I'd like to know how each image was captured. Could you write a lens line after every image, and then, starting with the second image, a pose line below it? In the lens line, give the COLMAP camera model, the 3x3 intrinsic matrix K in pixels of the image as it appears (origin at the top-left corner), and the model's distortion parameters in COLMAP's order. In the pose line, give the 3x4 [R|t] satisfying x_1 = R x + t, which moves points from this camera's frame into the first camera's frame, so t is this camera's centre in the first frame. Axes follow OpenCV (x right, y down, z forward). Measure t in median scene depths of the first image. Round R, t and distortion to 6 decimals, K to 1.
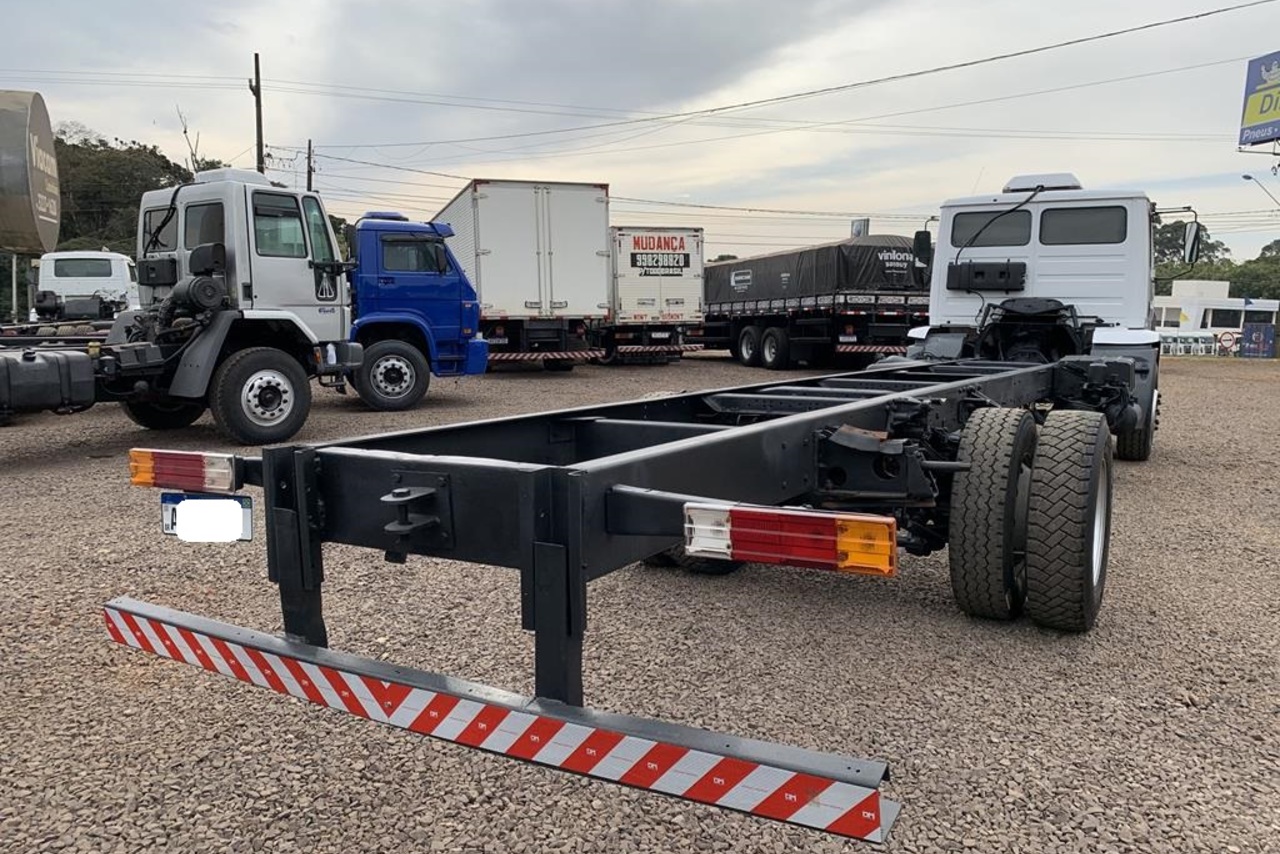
lens RADIAL K [[979.0, 0, 639.5], [0, 979.0, 422.9], [0, 0, 1]] dist [0.026746, -0.011851]
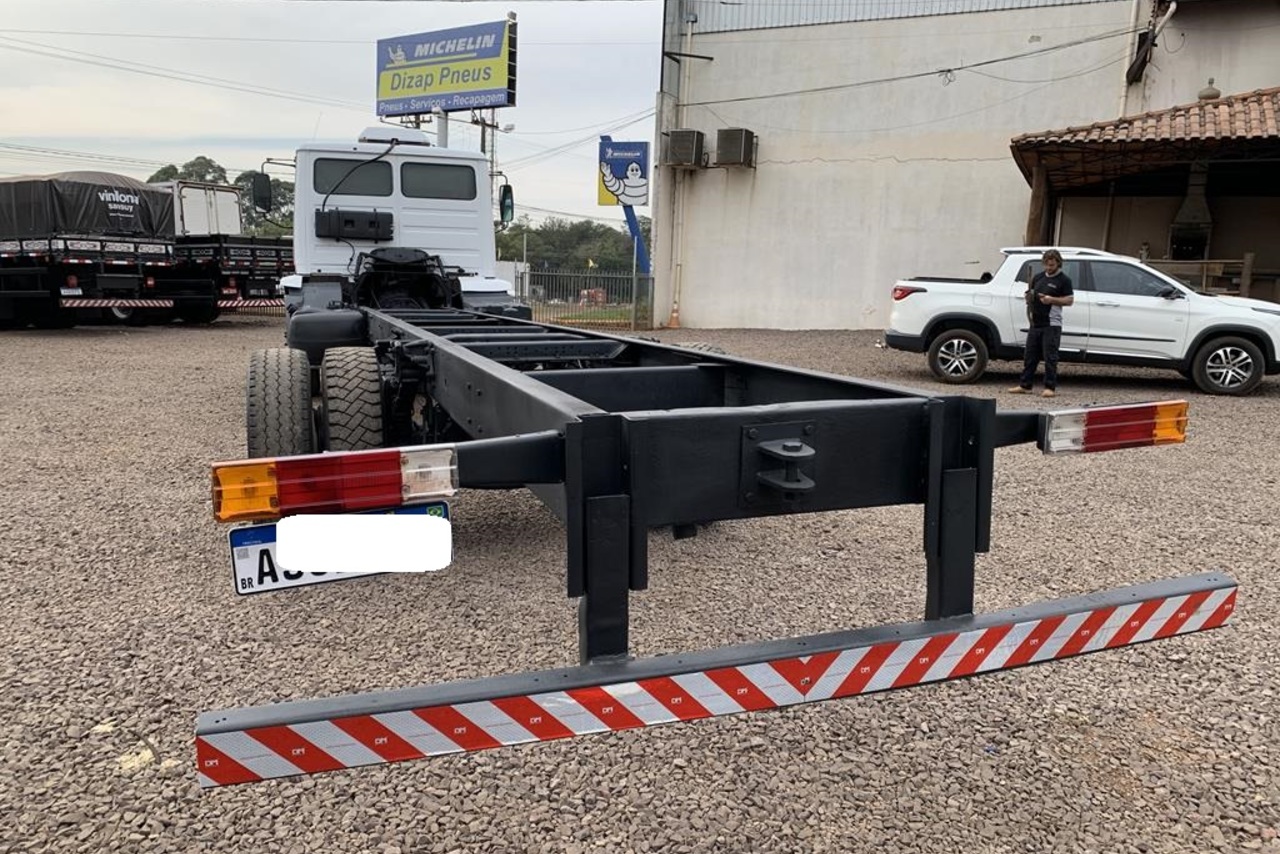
lens RADIAL K [[979.0, 0, 638.9], [0, 979.0, 428.9], [0, 0, 1]] dist [0.026746, -0.011851]
pose [[0.654587, -0.118442, 0.746651, -0.231583], [0.078949, 0.992960, 0.088299, -0.008145], [-0.751853, 0.001148, 0.659330, 0.120350]]
